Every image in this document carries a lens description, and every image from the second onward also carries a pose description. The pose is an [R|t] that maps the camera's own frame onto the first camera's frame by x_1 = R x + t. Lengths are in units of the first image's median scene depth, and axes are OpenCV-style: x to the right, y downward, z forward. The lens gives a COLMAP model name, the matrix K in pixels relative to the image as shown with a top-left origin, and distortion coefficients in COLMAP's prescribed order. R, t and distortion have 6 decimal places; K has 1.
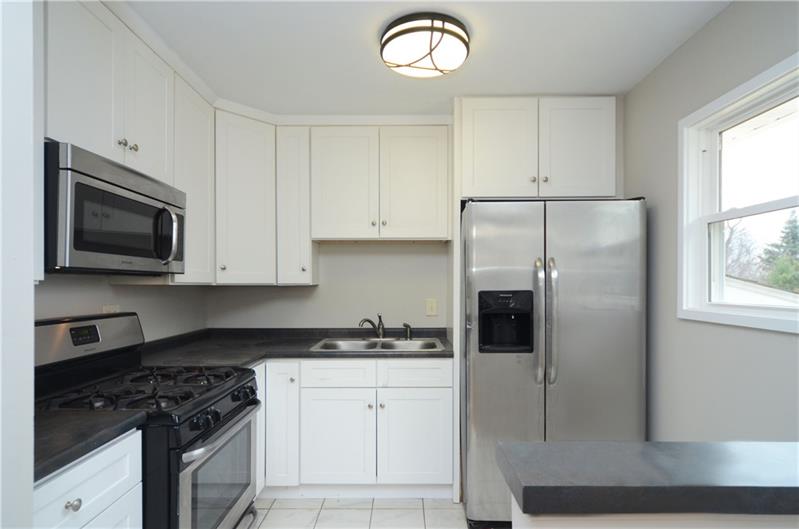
lens RADIAL K [[429.4, 0, 399.0], [0, 429.4, 273.8], [0, 0, 1]] dist [-0.011640, 0.000486]
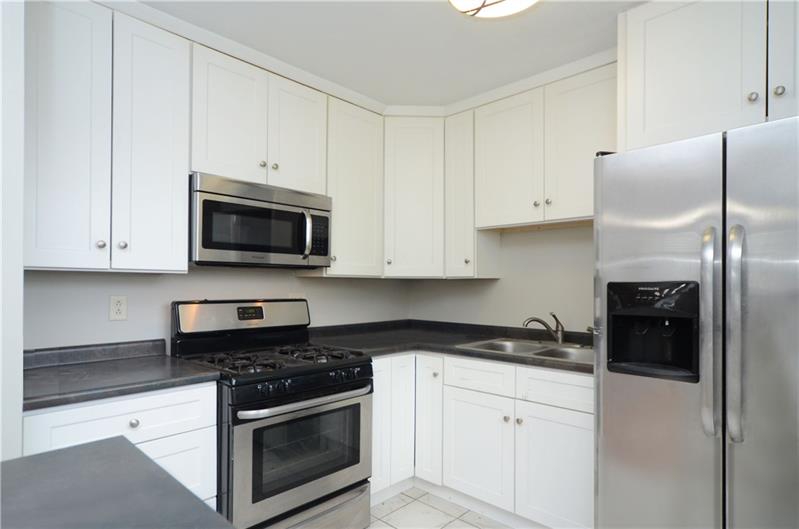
lens RADIAL K [[439.7, 0, 401.2], [0, 439.7, 274.5], [0, 0, 1]] dist [-0.001450, -0.000136]
pose [[0.726496, -0.012152, -0.687063, 0.432056], [0.011342, 0.999919, -0.005693, 0.027769], [0.687077, -0.003657, 0.726575, 0.251993]]
